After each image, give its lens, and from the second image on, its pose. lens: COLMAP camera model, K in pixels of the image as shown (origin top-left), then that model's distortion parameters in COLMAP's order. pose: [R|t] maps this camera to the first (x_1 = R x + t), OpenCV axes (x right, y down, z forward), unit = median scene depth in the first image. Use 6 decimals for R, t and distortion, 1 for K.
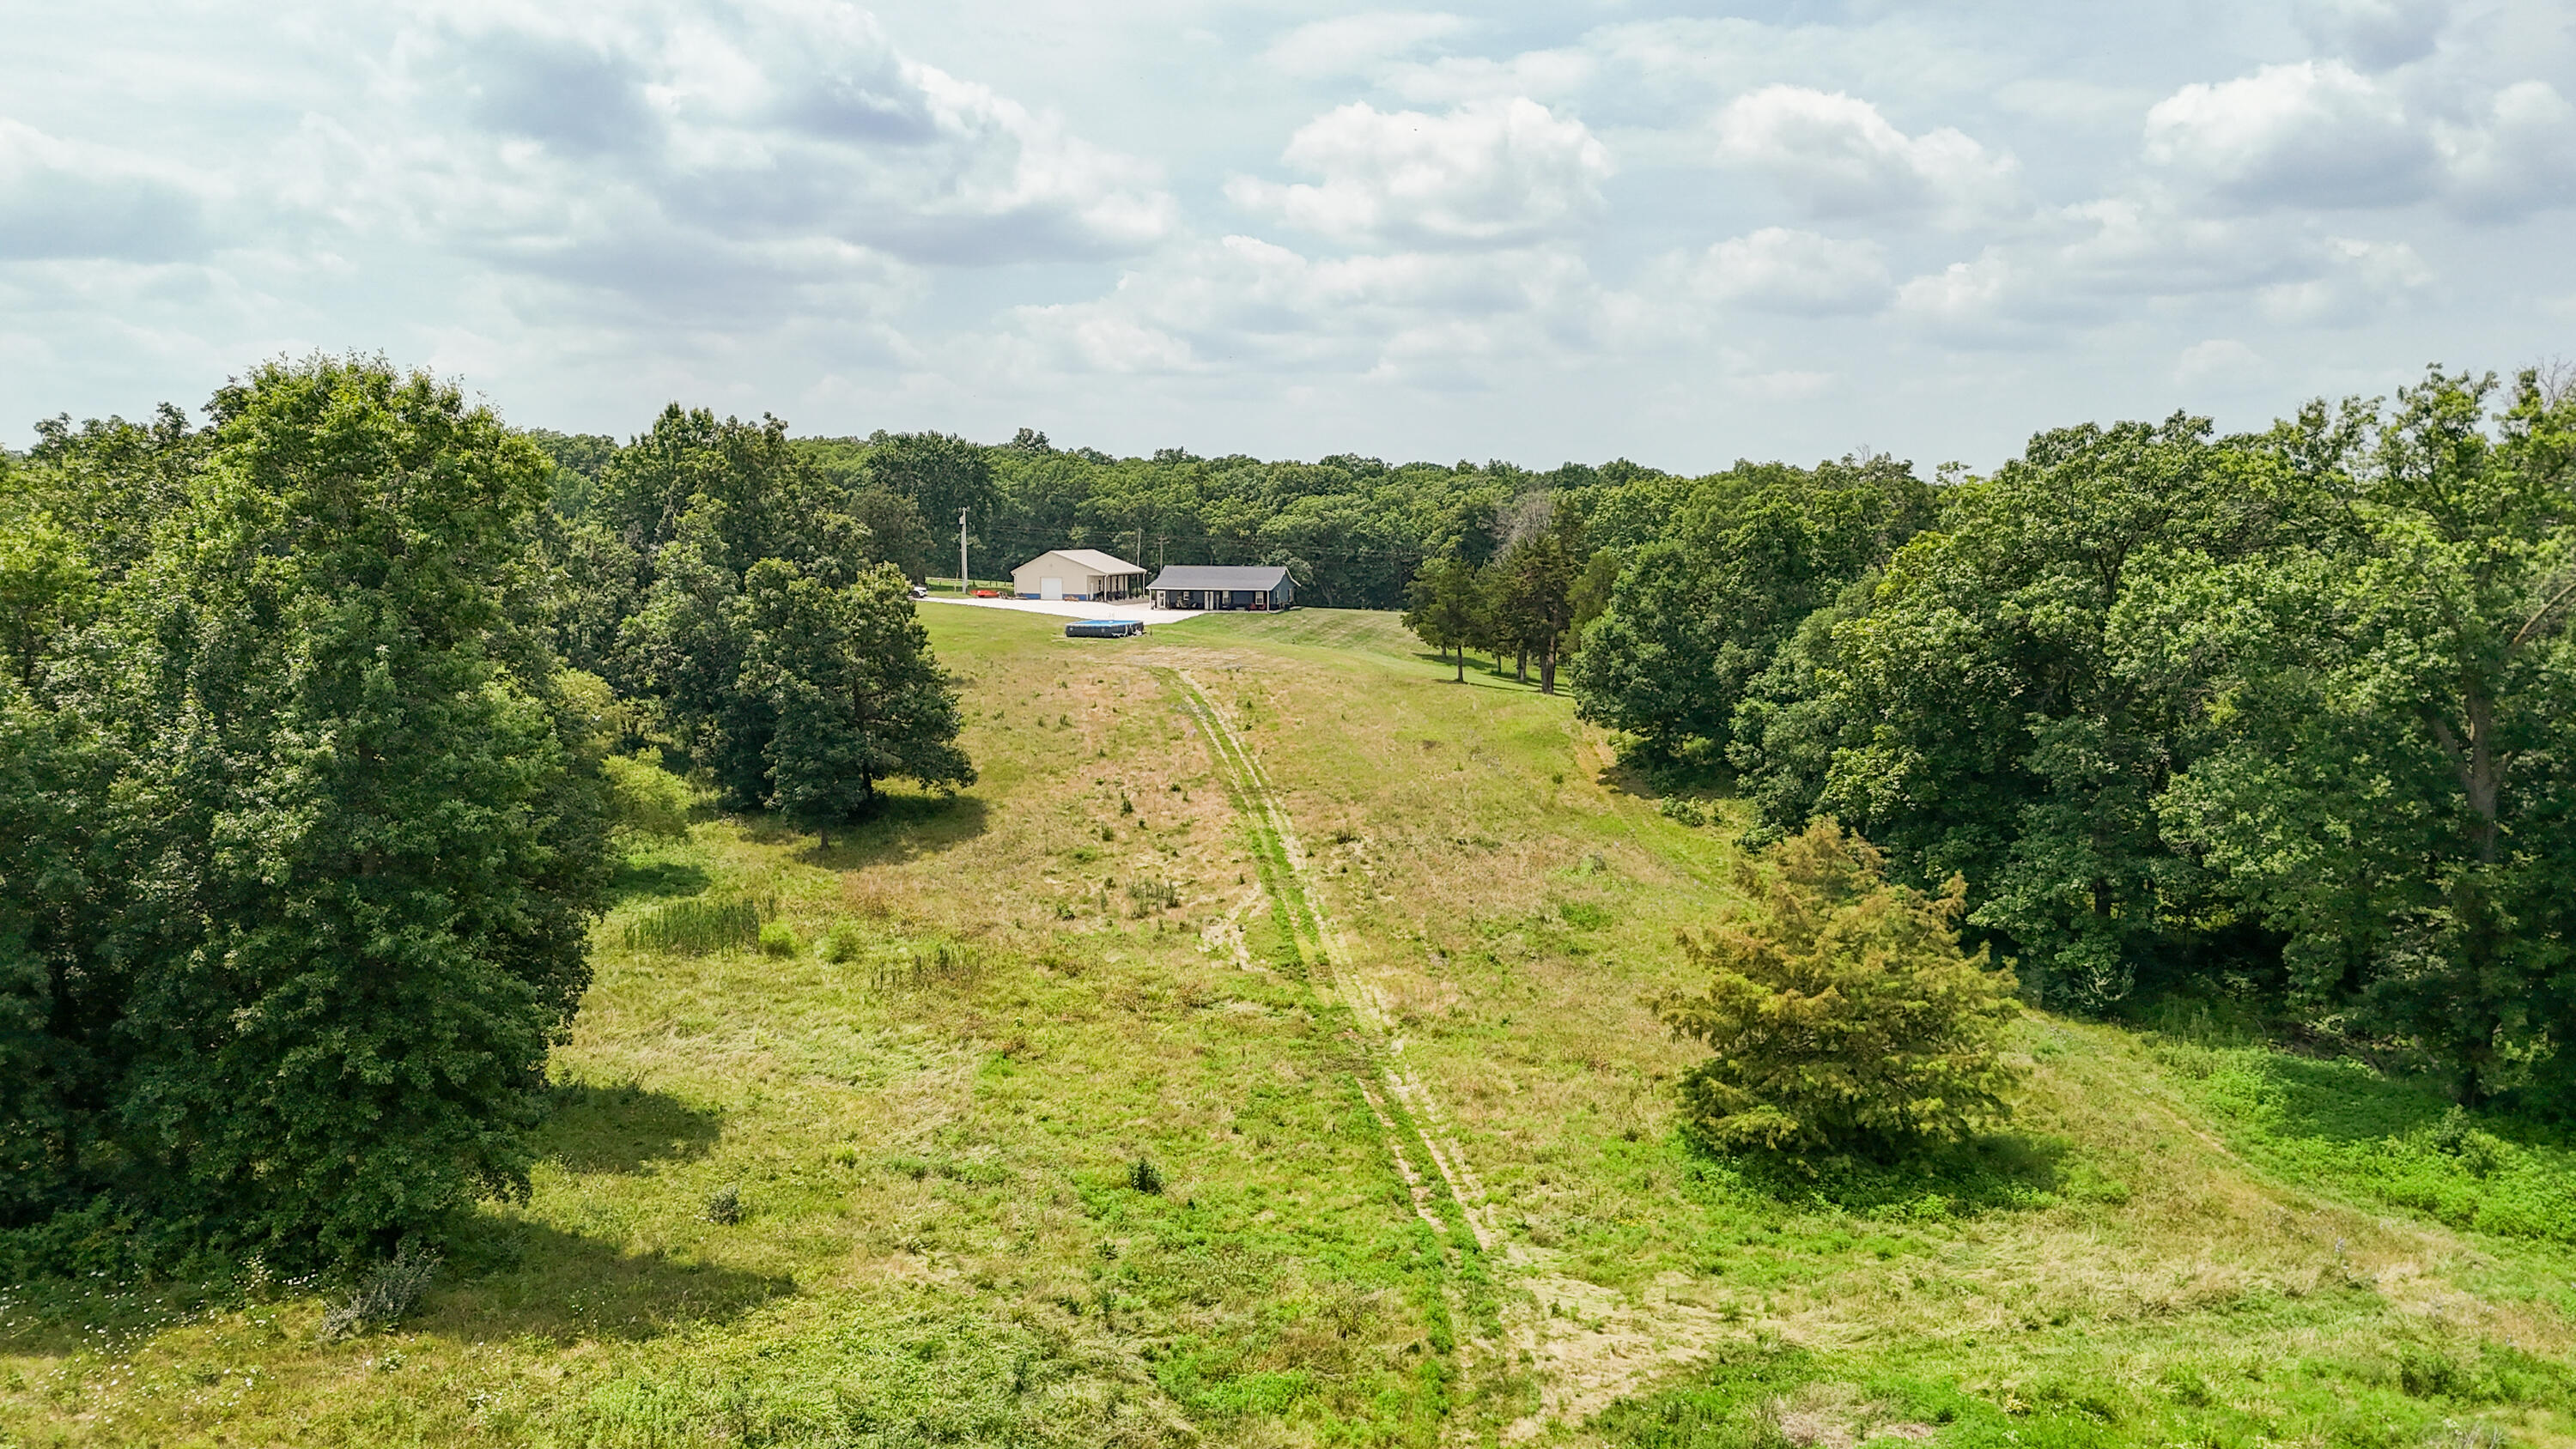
lens RADIAL K [[1897.0, 0, 1288.0], [0, 1897.0, 724.5], [0, 0, 1]] dist [0.071854, -0.067677]
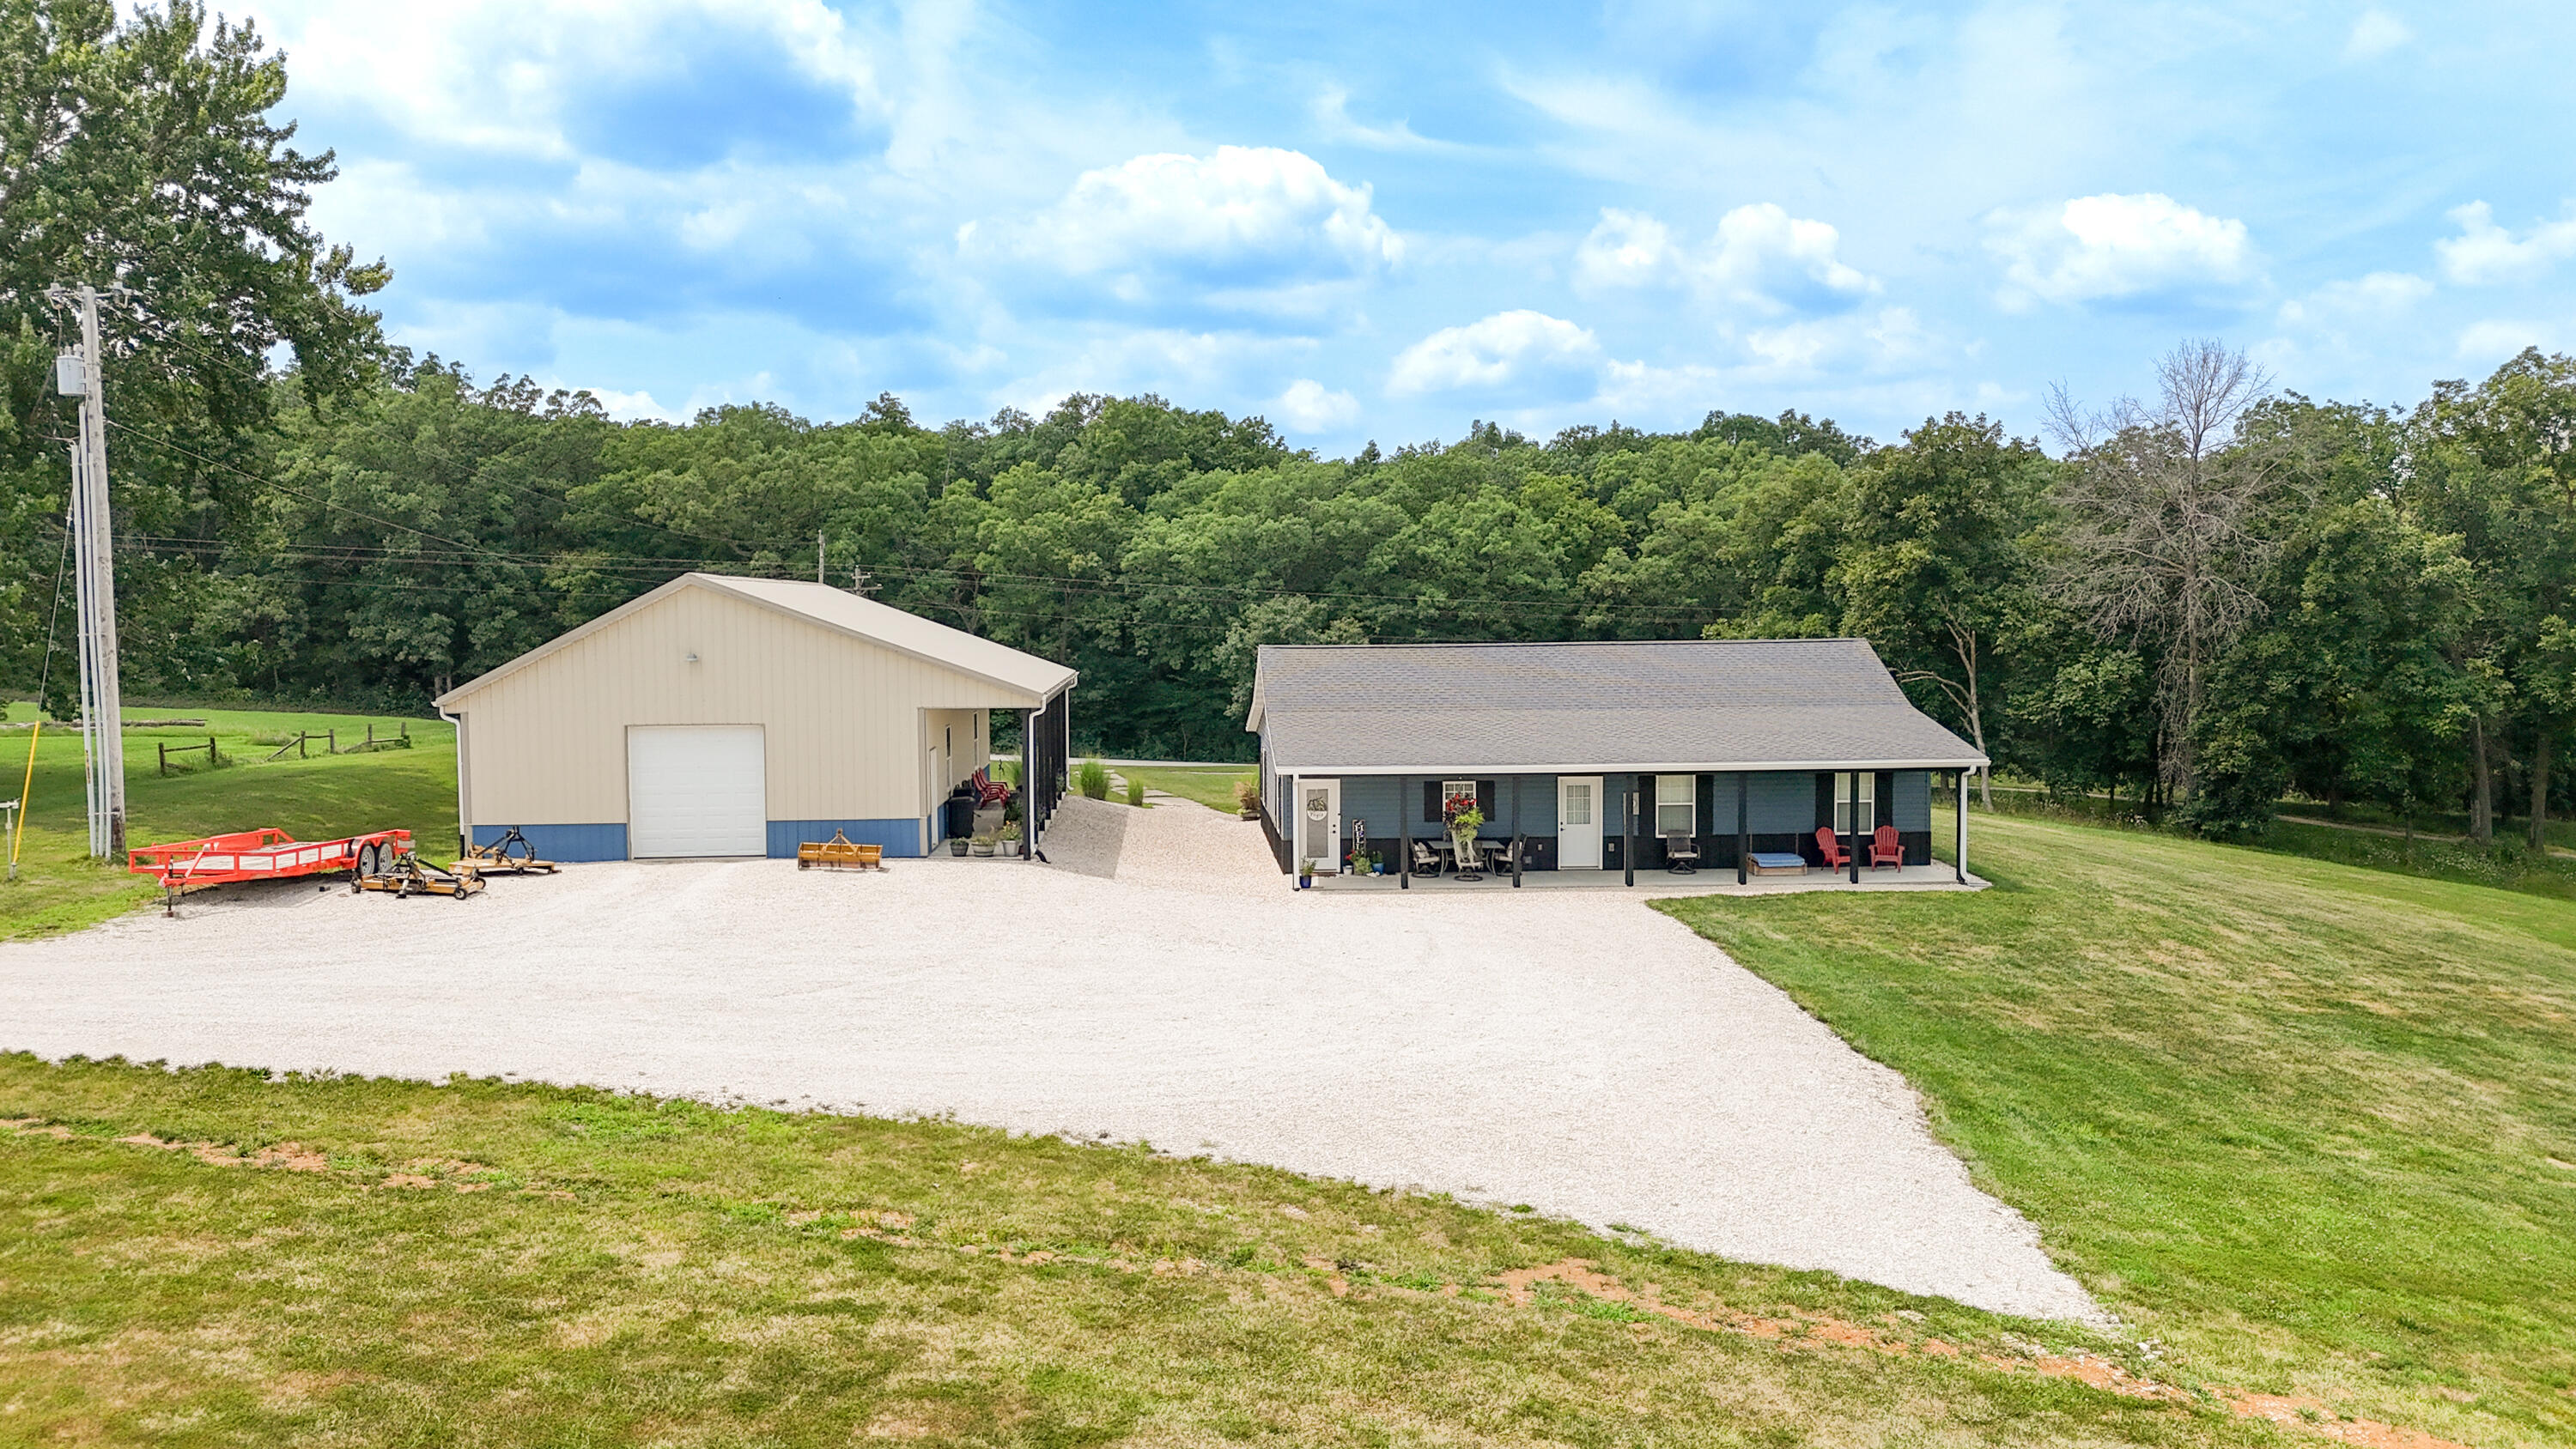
lens RADIAL K [[1897.0, 0, 1288.0], [0, 1897.0, 724.5], [0, 0, 1]] dist [0.071854, -0.067677]
pose [[0.945650, -0.025600, 0.324176, -0.129978], [0.047327, 0.997117, -0.059315, -0.064680], [-0.321723, 0.071434, 0.944135, 0.820256]]
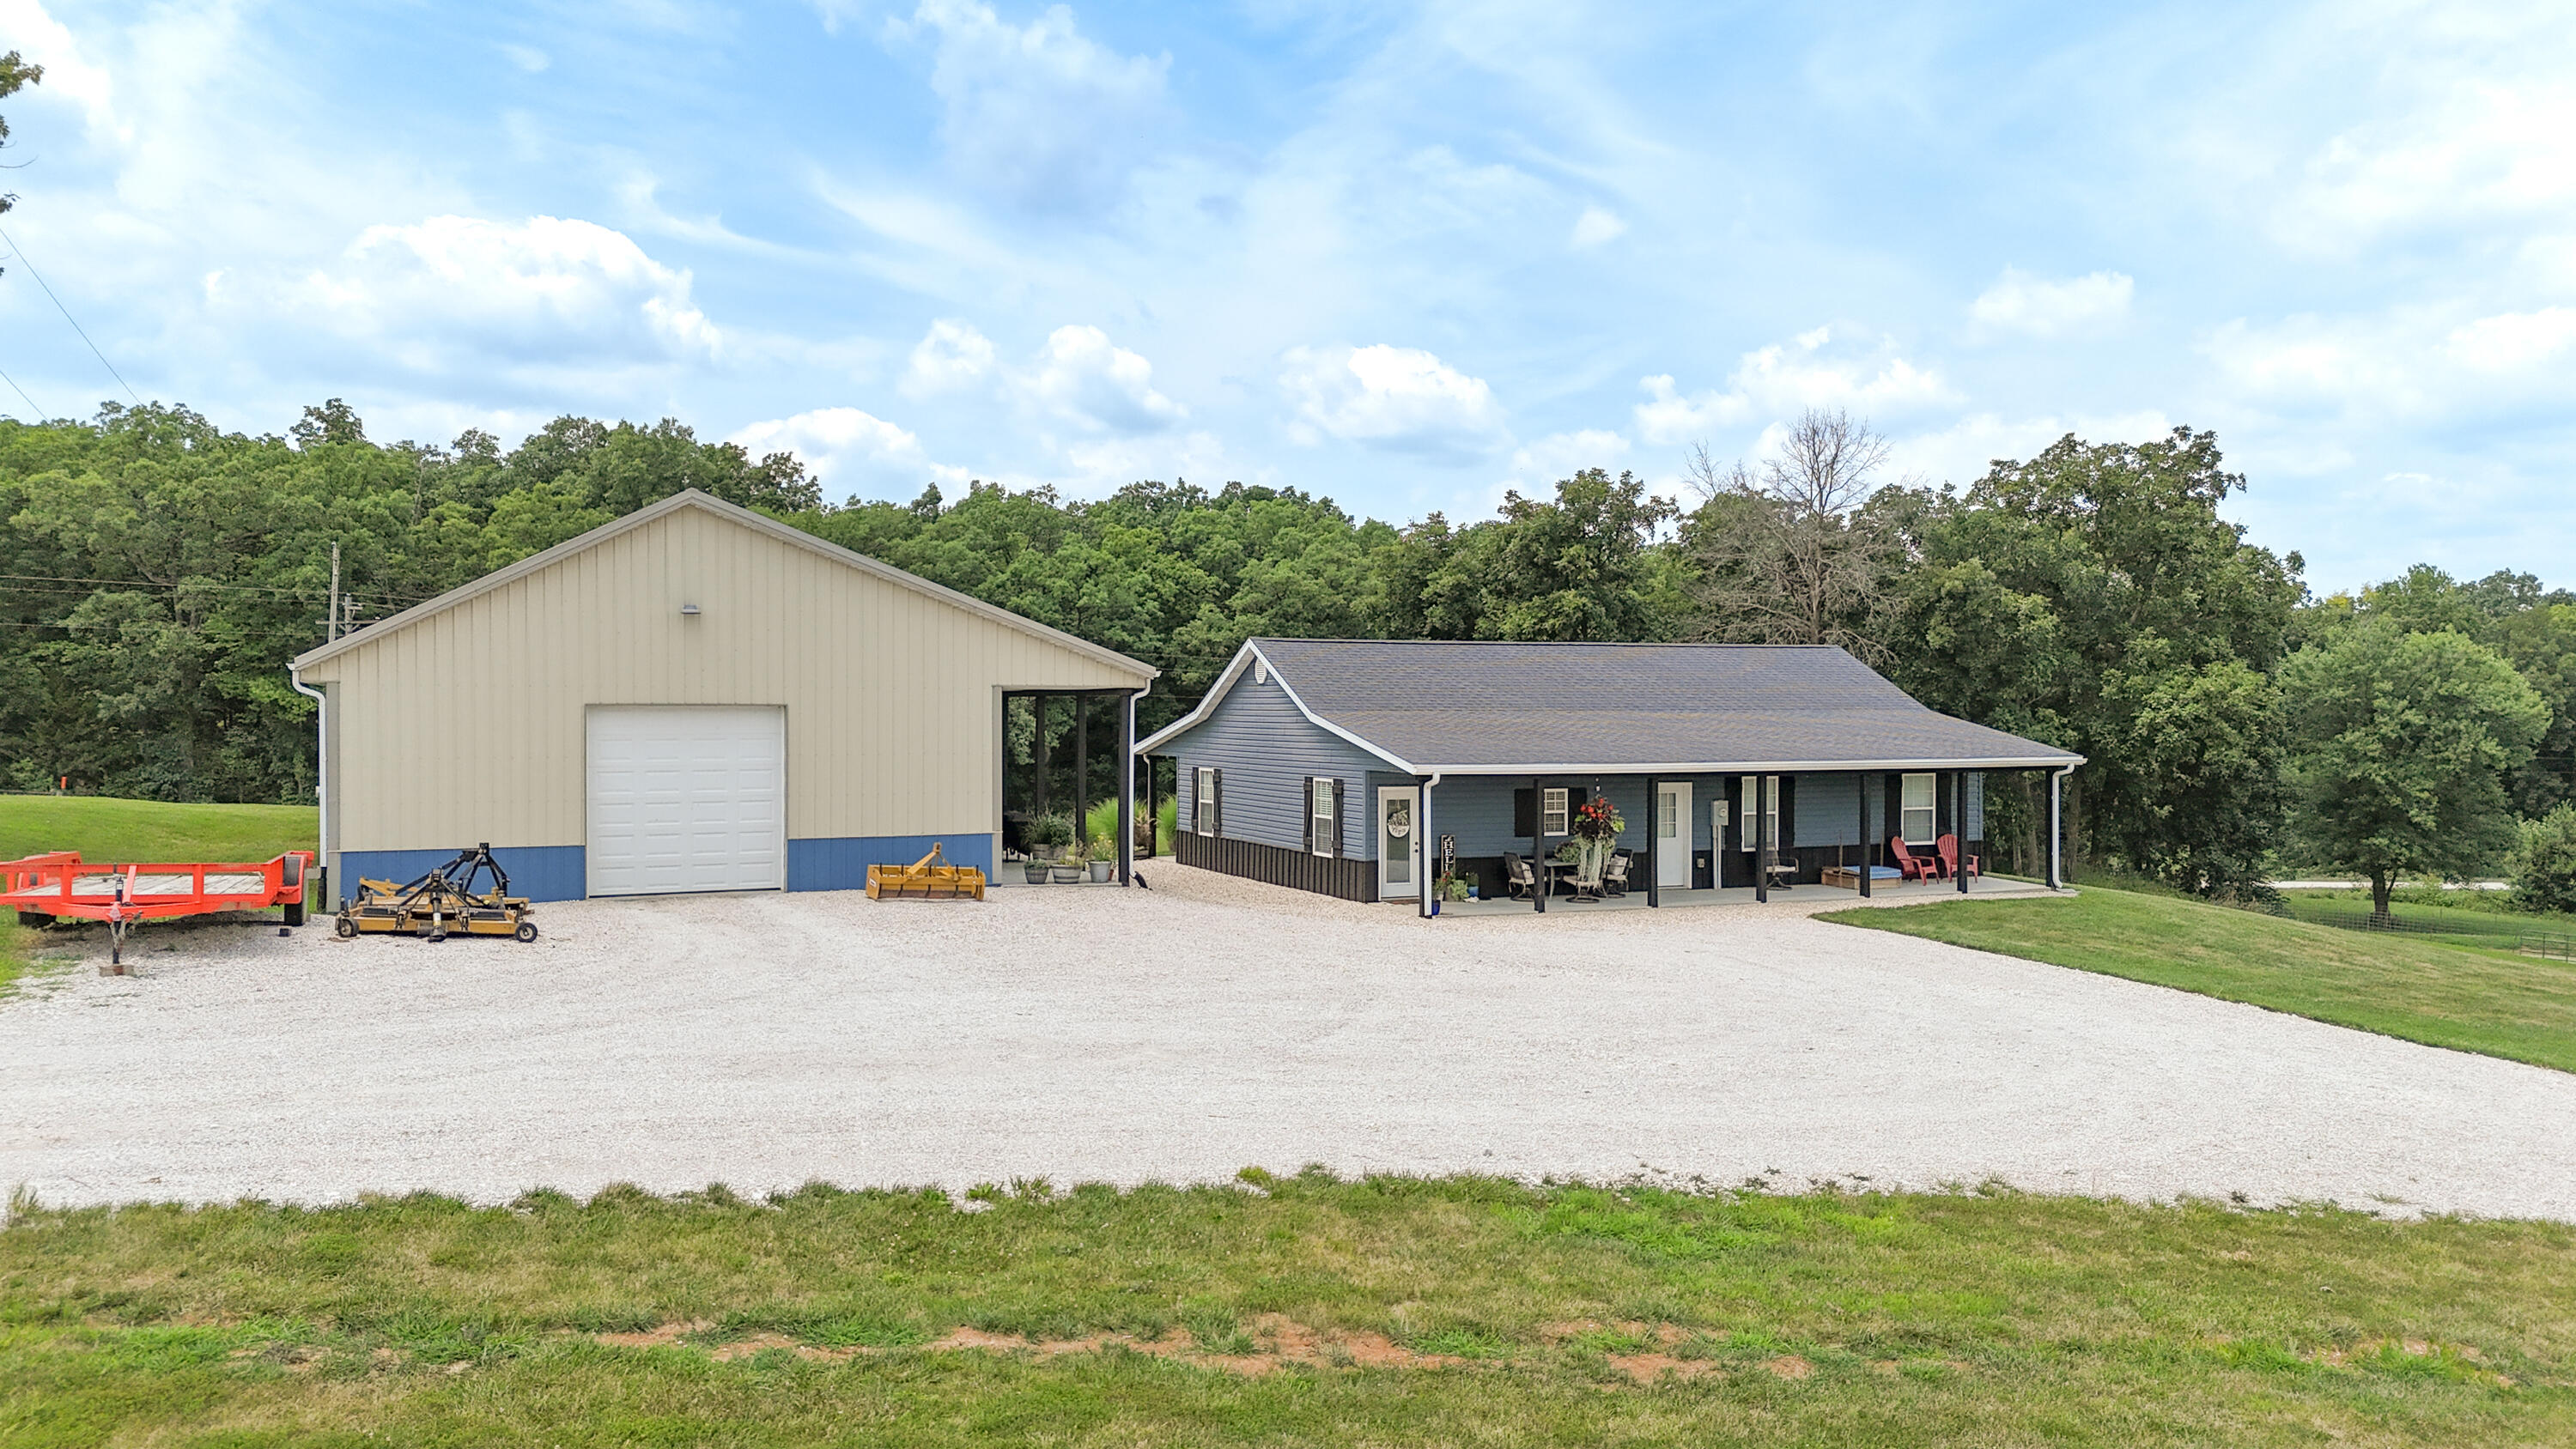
lens RADIAL K [[1878.2, 0, 1281.7], [0, 1878.2, 635.6], [0, 0, 1]] dist [0.063305, -0.002161]
pose [[0.766058, 0.025156, 0.642279, -0.172683], [0.081819, 0.987289, -0.136256, -0.062326], [-0.637543, 0.156931, 0.754262, 0.884878]]
